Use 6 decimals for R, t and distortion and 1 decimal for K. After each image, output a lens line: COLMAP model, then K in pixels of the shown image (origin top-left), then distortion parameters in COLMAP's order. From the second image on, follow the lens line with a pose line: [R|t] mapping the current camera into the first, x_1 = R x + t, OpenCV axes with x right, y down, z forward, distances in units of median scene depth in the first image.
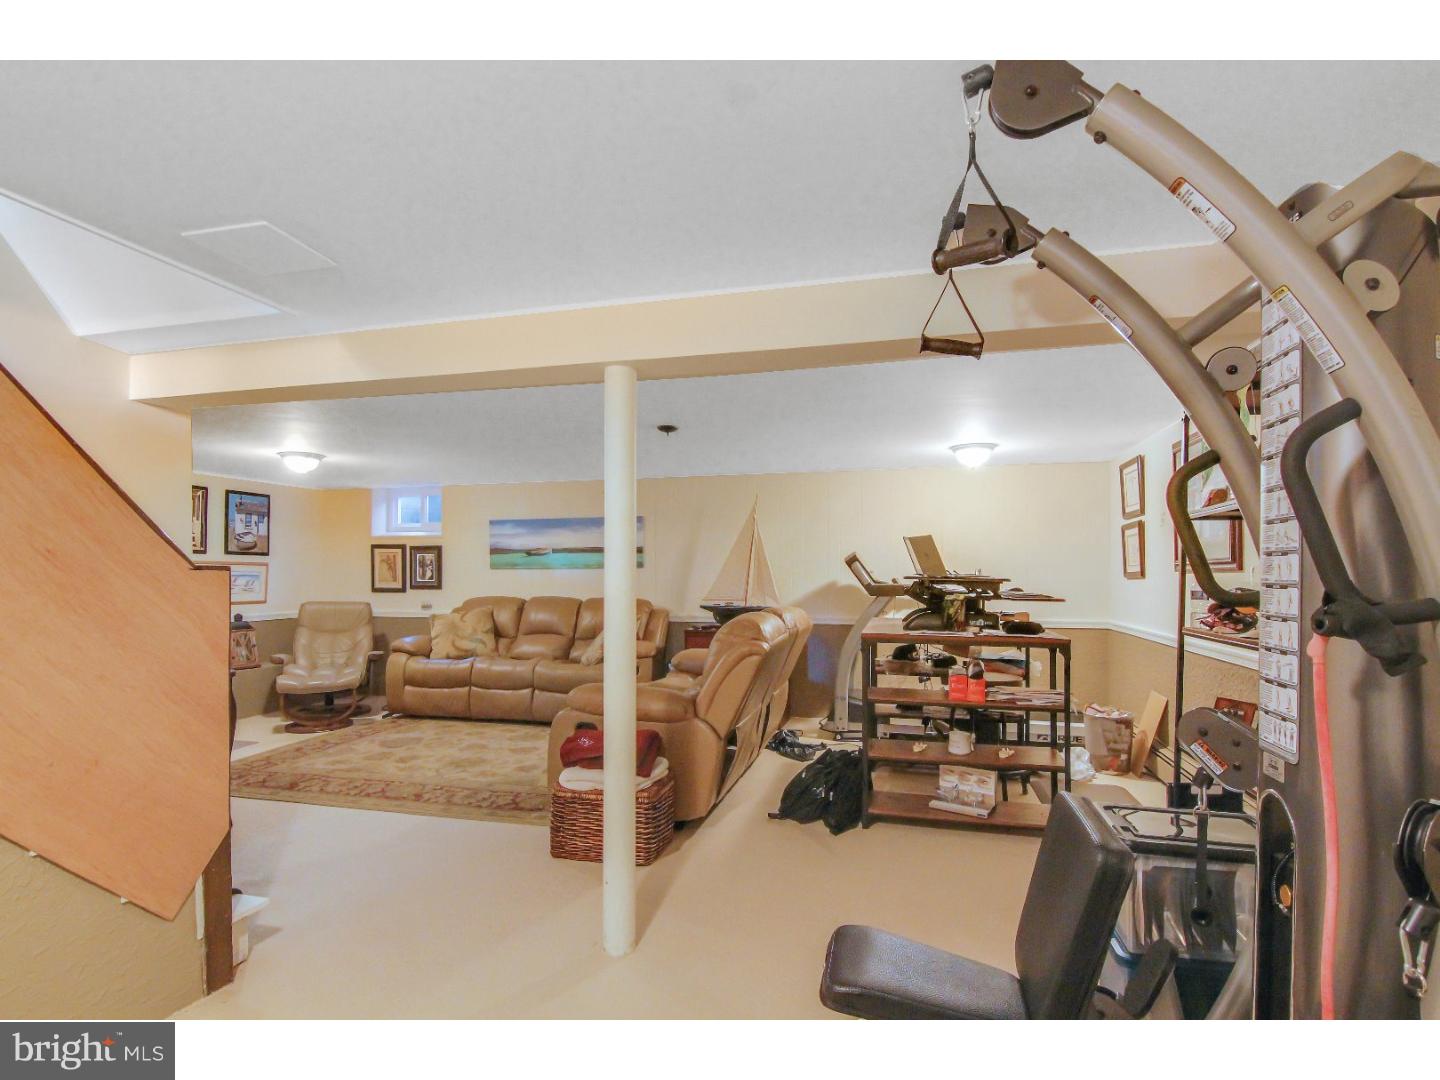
lens RADIAL K [[751.8, 0, 720.7], [0, 751.8, 560.9], [0, 0, 1]] dist [-0.020131, -0.001390]
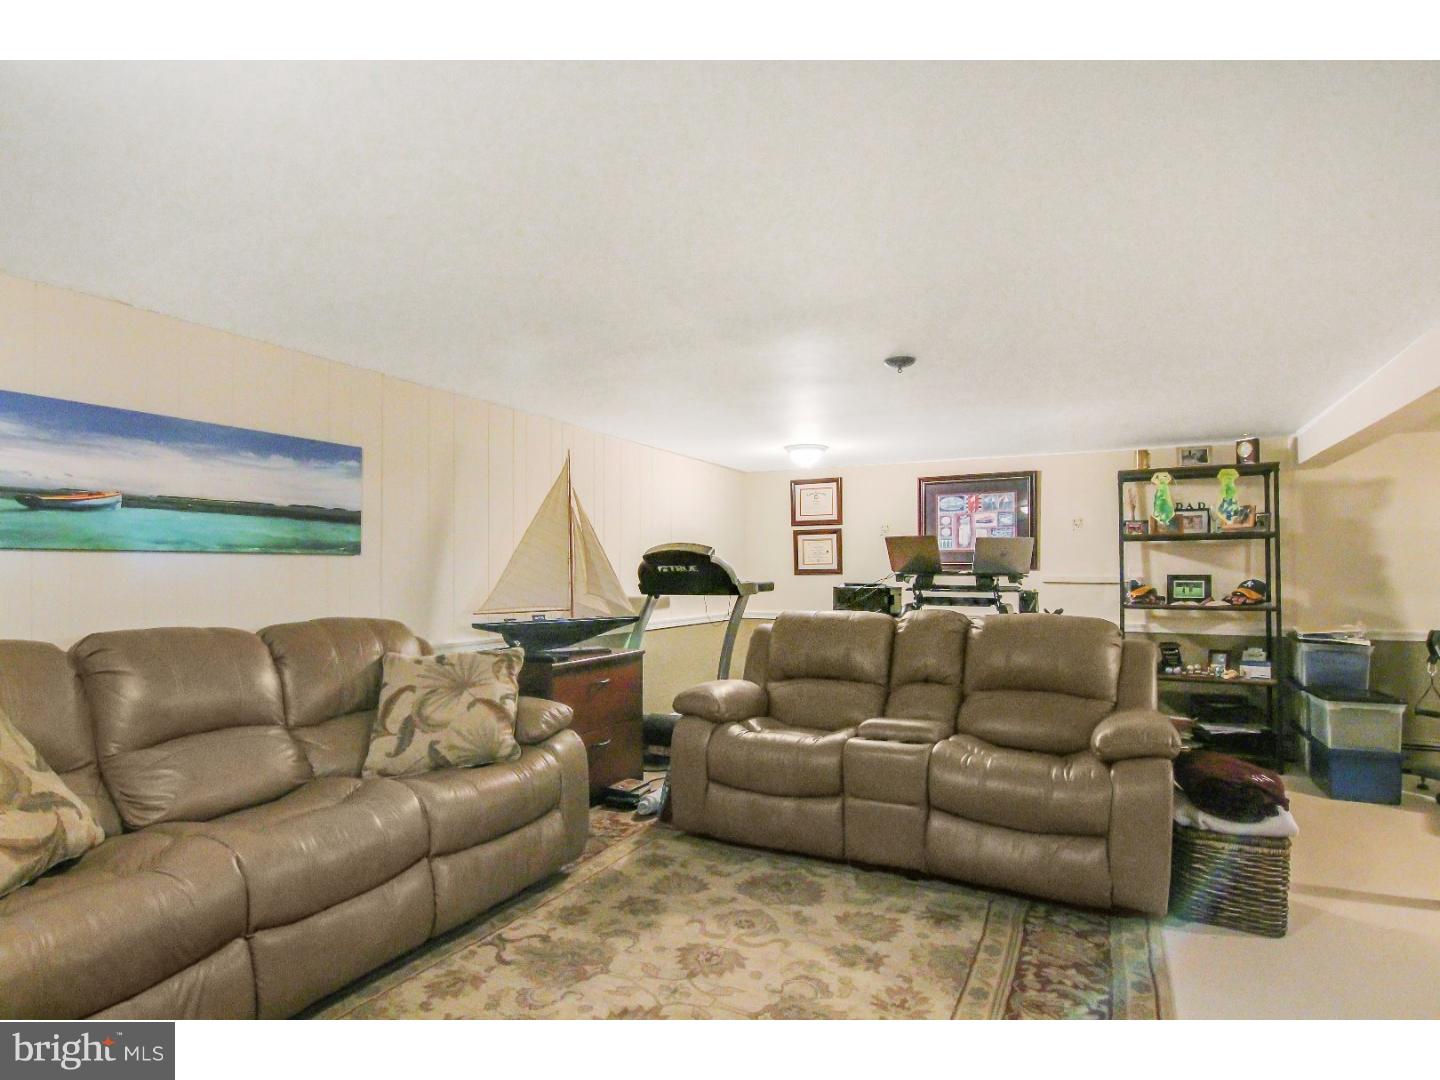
lens RADIAL K [[751.8, 0, 720.7], [0, 751.8, 560.9], [0, 0, 1]] dist [-0.020131, -0.001390]
pose [[0.217907, 0.018195, 0.975800, -0.568836], [-0.015511, 0.999764, -0.015178, 0.017956], [-0.975846, -0.011828, 0.218137, 0.730869]]
